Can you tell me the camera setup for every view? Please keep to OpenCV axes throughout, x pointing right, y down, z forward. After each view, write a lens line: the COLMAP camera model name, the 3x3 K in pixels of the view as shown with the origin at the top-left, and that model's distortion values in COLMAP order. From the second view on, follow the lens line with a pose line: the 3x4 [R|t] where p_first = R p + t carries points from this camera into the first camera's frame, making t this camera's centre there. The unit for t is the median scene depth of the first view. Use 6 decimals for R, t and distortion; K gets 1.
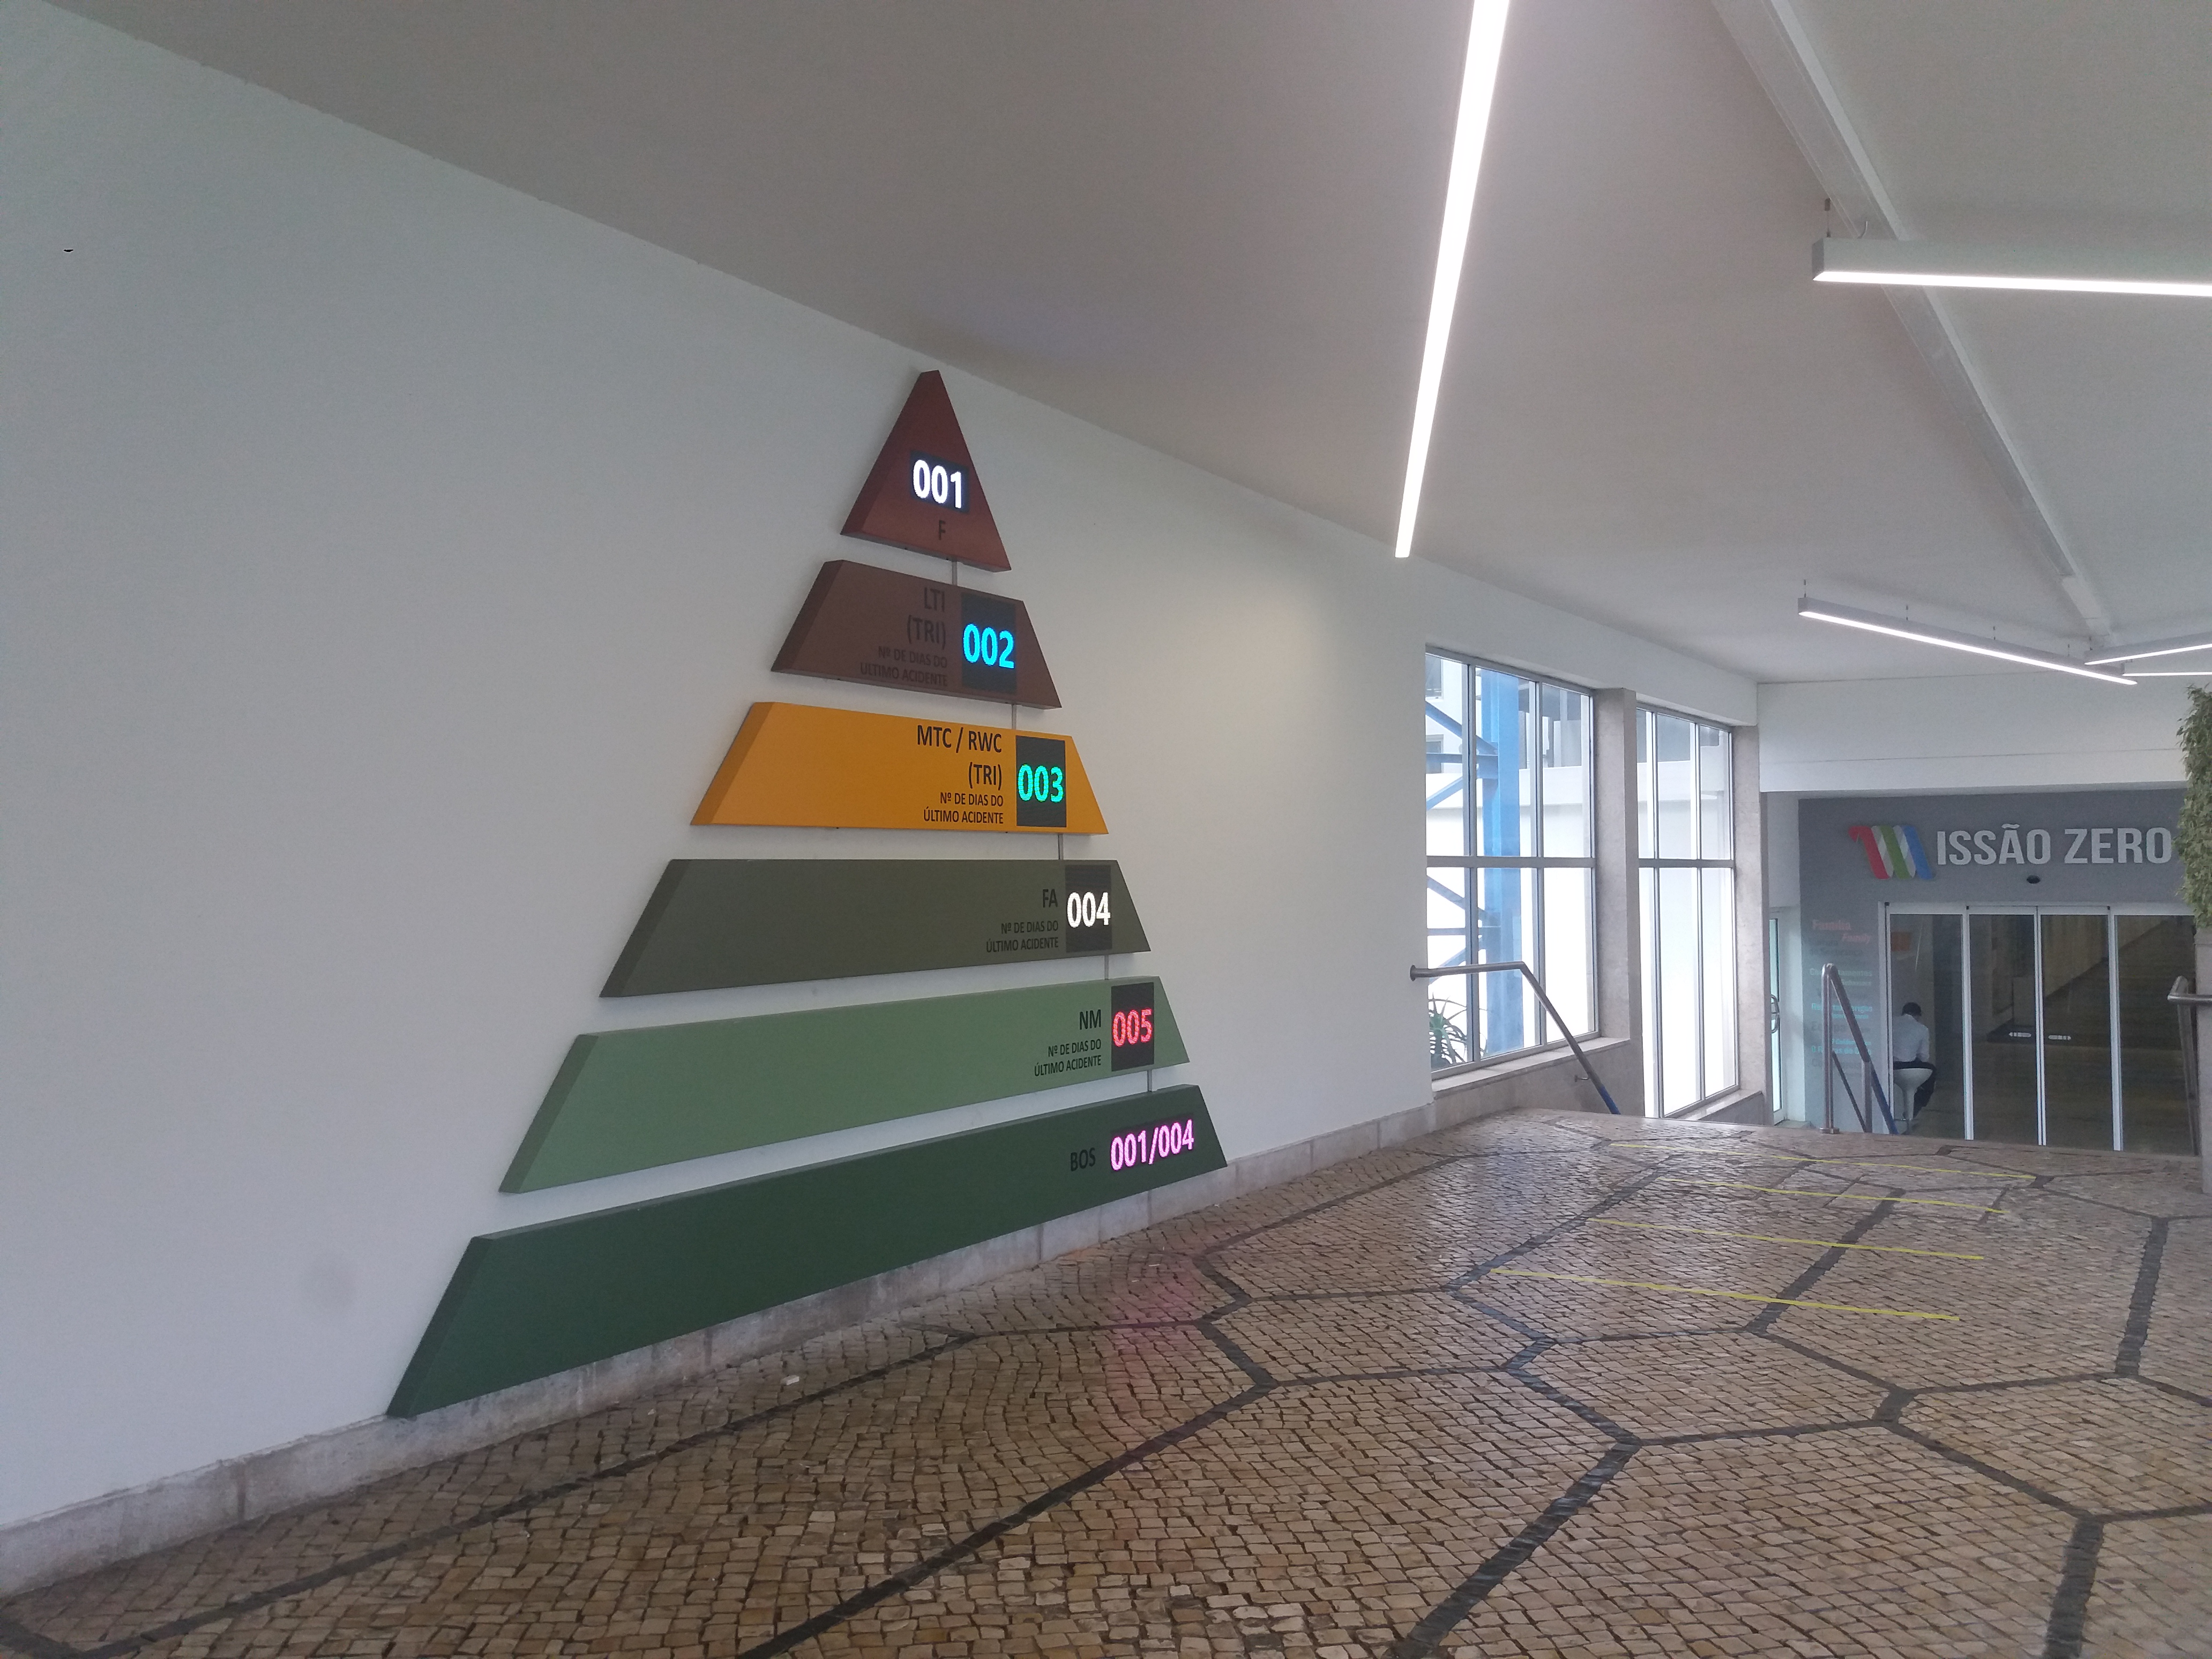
lens RADIAL K [[1788.1, 0, 1106.3], [0, 1788.1, 831.7], [0, 0, 1]] dist [0.059646, -0.028403]
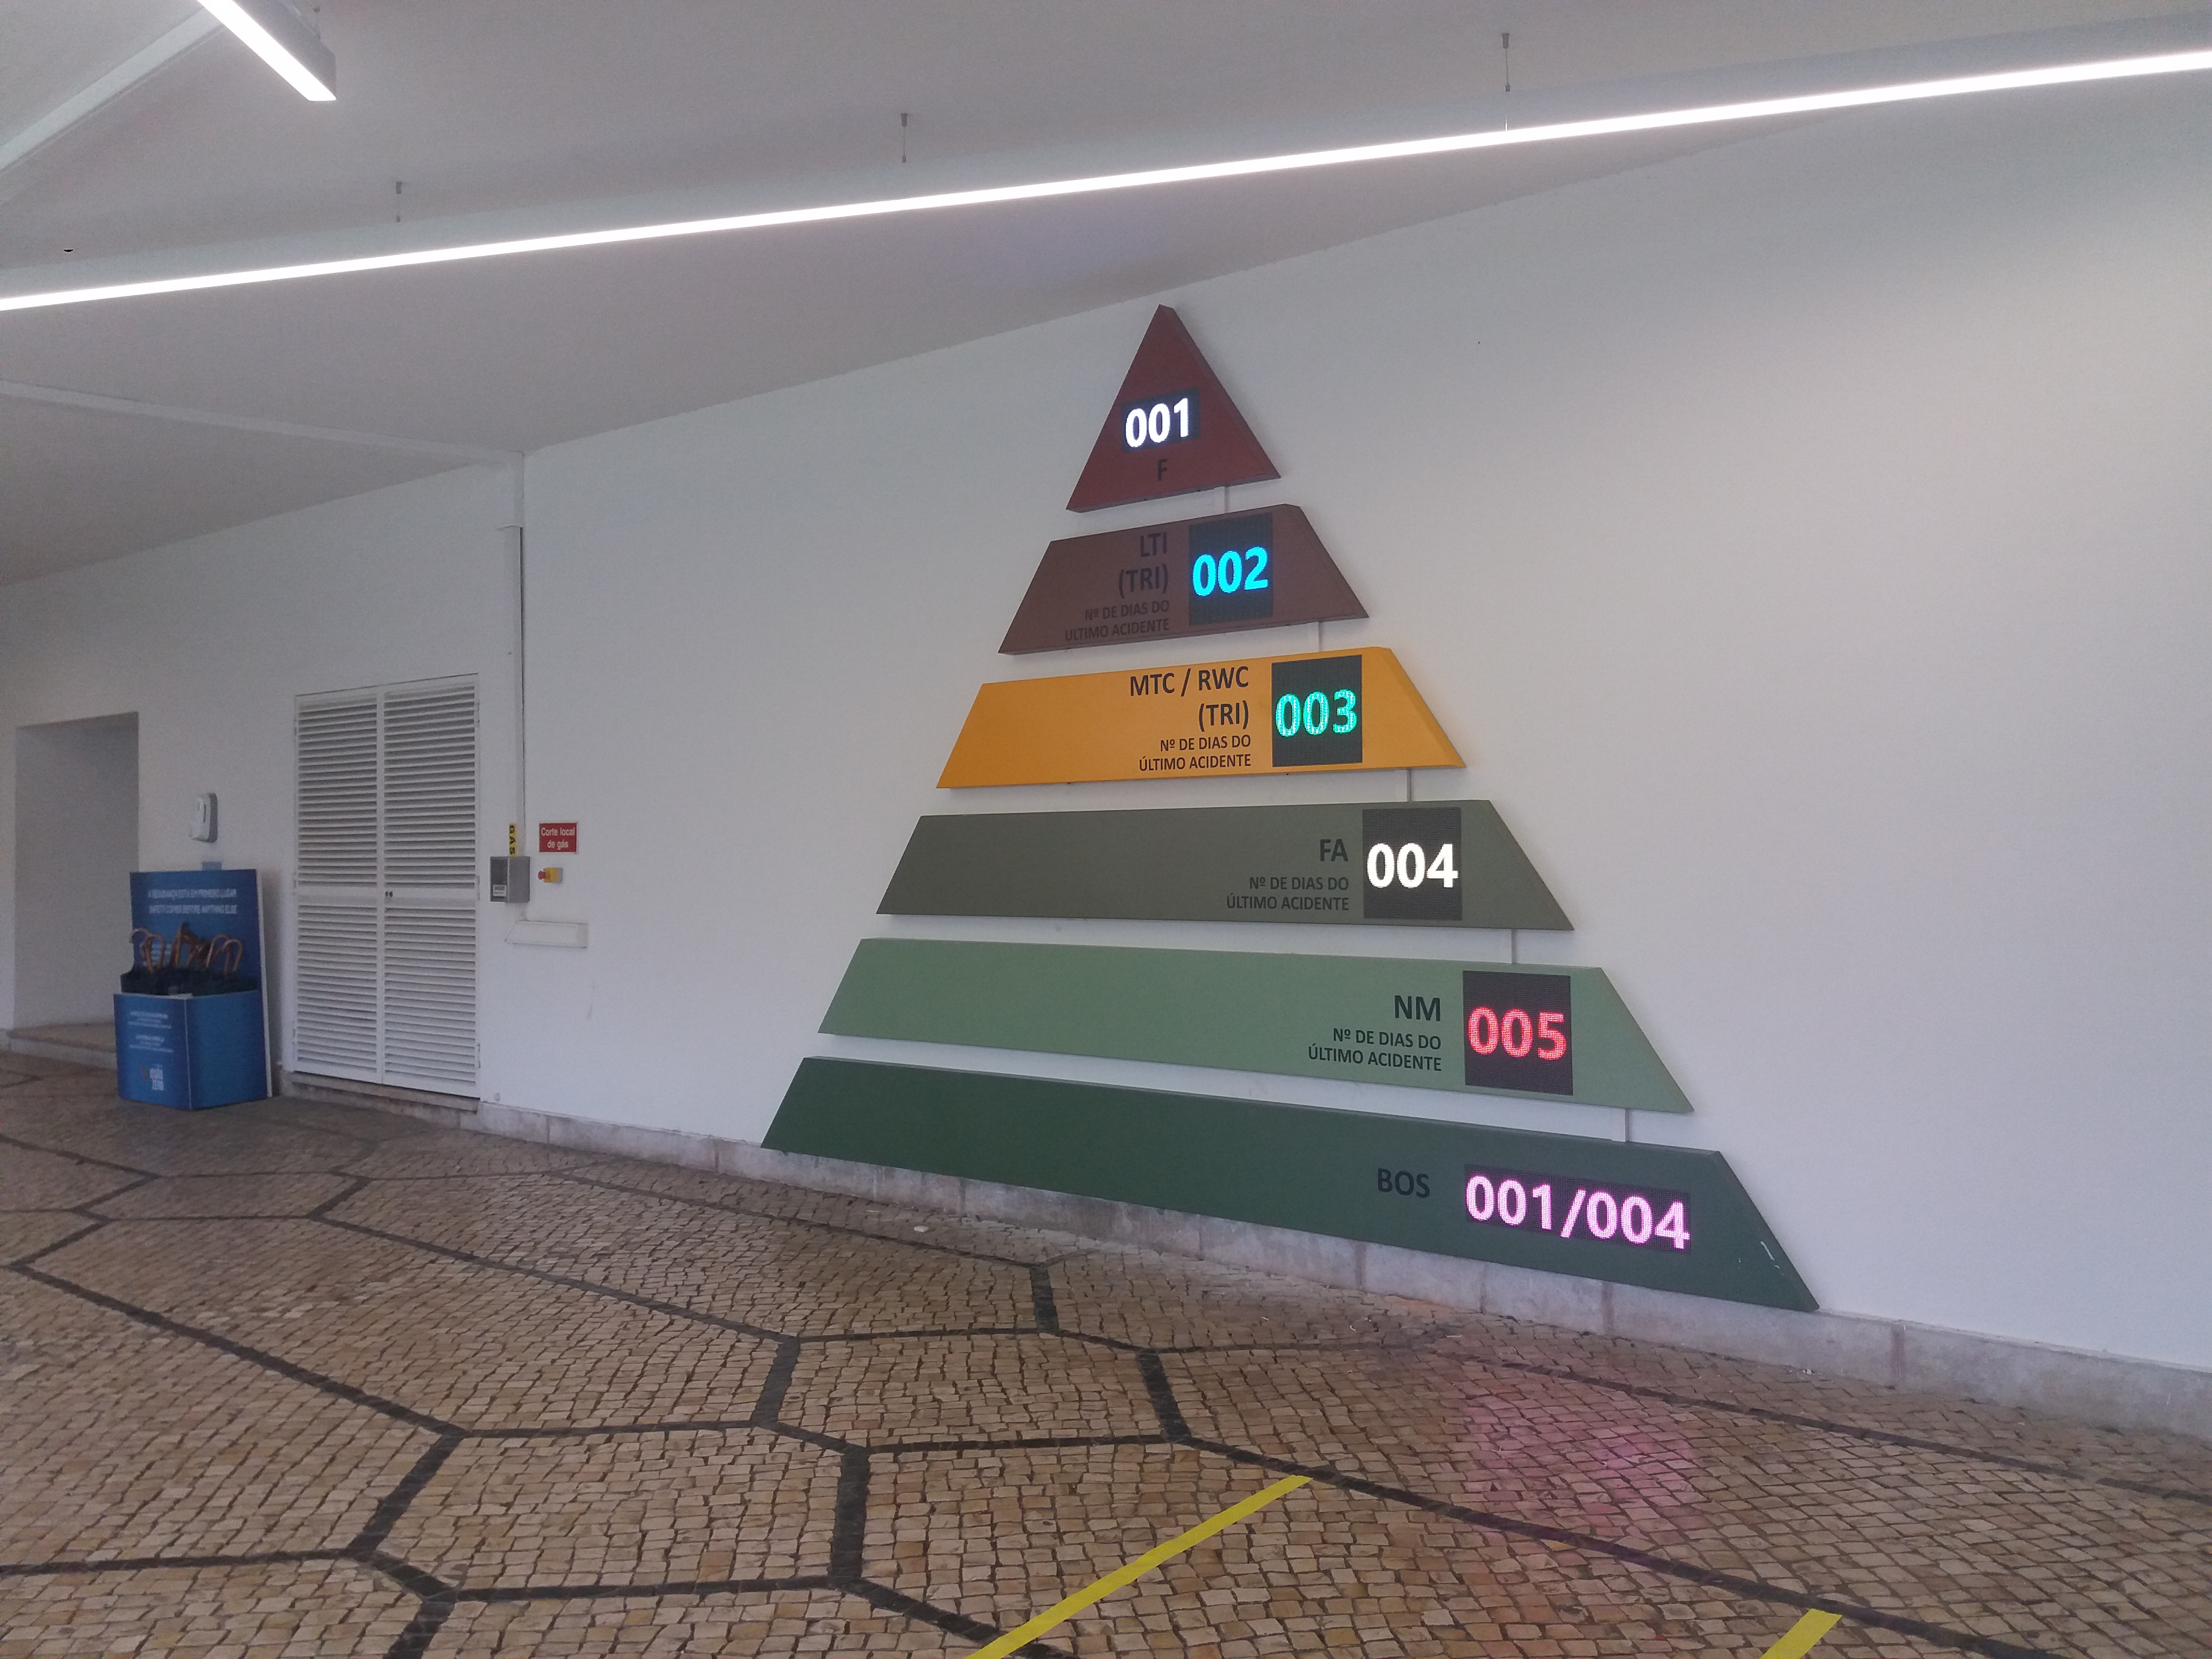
lens RADIAL K [[1788.1, 0, 1102.2], [0, 1788.1, 831.2], [0, 0, 1]] dist [0.059646, -0.028403]
pose [[-0.145876, 0.004020, -0.989295, 0.870226], [0.035454, 0.999371, -0.001167, 0.027532], [0.988667, -0.035245, -0.145927, 1.097263]]
